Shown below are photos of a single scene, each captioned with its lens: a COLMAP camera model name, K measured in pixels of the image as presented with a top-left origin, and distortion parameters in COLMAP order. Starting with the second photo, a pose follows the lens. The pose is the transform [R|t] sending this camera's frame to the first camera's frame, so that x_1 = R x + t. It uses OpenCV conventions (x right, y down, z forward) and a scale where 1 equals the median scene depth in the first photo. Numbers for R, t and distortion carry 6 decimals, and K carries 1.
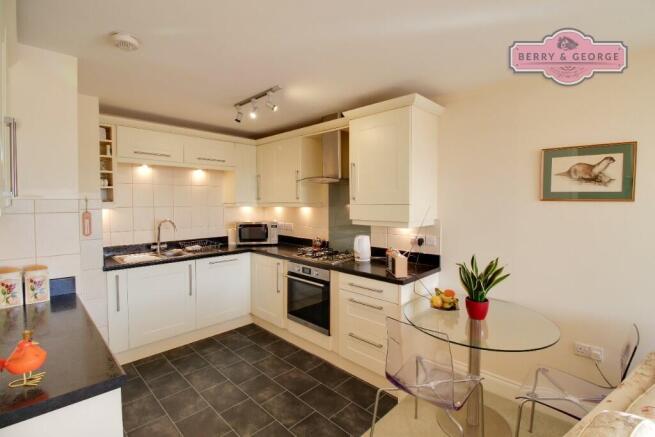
lens RADIAL K [[301.2, 0, 334.1], [0, 301.2, 209.1], [0, 0, 1]] dist [0.000169, -0.010968]
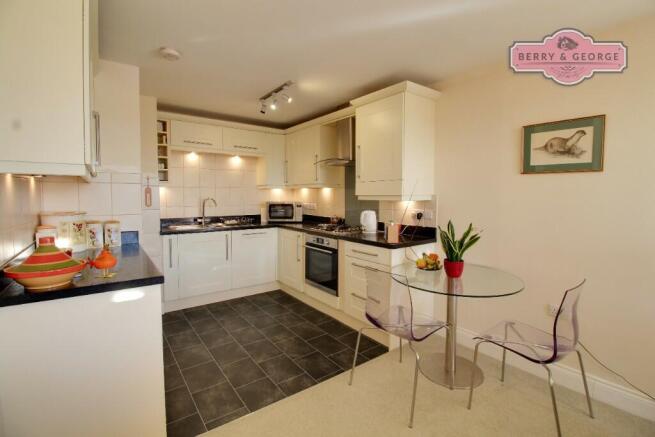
lens RADIAL K [[300.6, 0, 332.6], [0, 300.6, 206.7], [0, 0, 1]] dist [-0.000161, -0.010186]
pose [[0.988015, 0.009464, -0.154070, 0.138914], [-0.007305, 0.999867, 0.014569, 0.059950], [0.154187, -0.013269, 0.987953, -0.133867]]
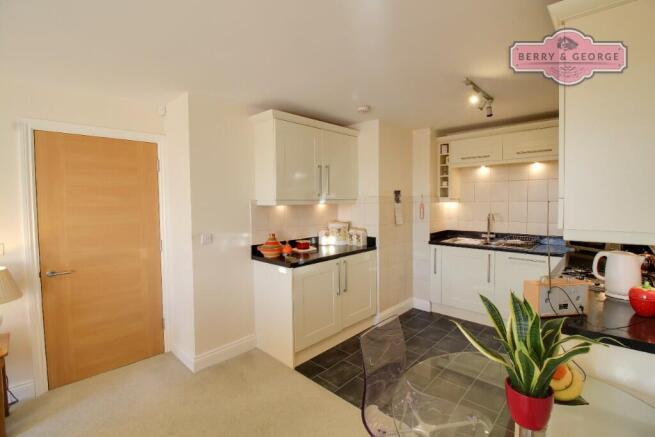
lens RADIAL K [[300.6, 0, 332.6], [0, 300.6, 206.7], [0, 0, 1]] dist [-0.000161, -0.010186]
pose [[0.015162, 0.022417, -0.999634, 0.676398], [-0.016065, 0.999625, 0.022173, -0.002817], [0.999756, 0.015723, 0.015516, 0.467013]]
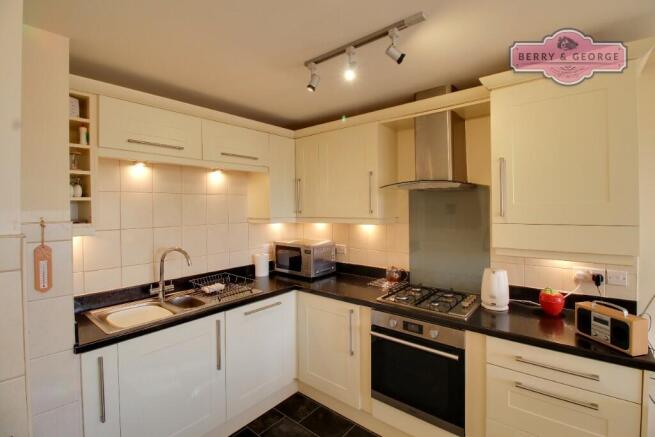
lens RADIAL K [[300.6, 0, 332.6], [0, 300.6, 206.7], [0, 0, 1]] dist [-0.000161, -0.010186]
pose [[0.996748, -0.010388, 0.079913, -0.324196], [0.012566, 0.999562, -0.026800, -0.037284], [-0.079600, 0.027717, 0.996441, 0.393716]]
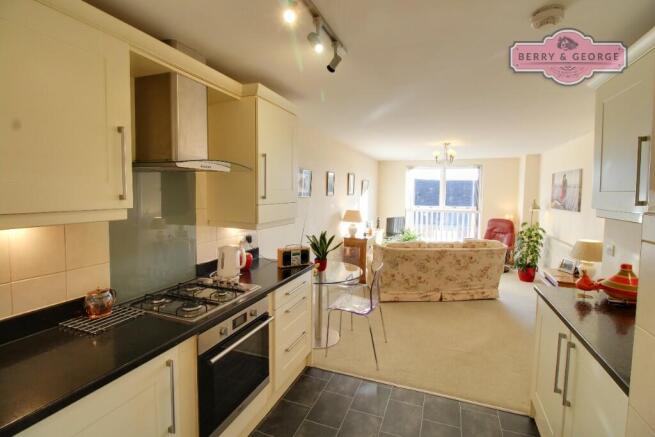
lens RADIAL K [[300.6, 0, 332.6], [0, 300.6, 206.7], [0, 0, 1]] dist [-0.000161, -0.010186]
pose [[-0.384511, -0.055028, 0.921479, -0.727945], [0.009013, 0.997950, 0.063355, -0.057318], [-0.923076, 0.032666, -0.383227, 1.104985]]
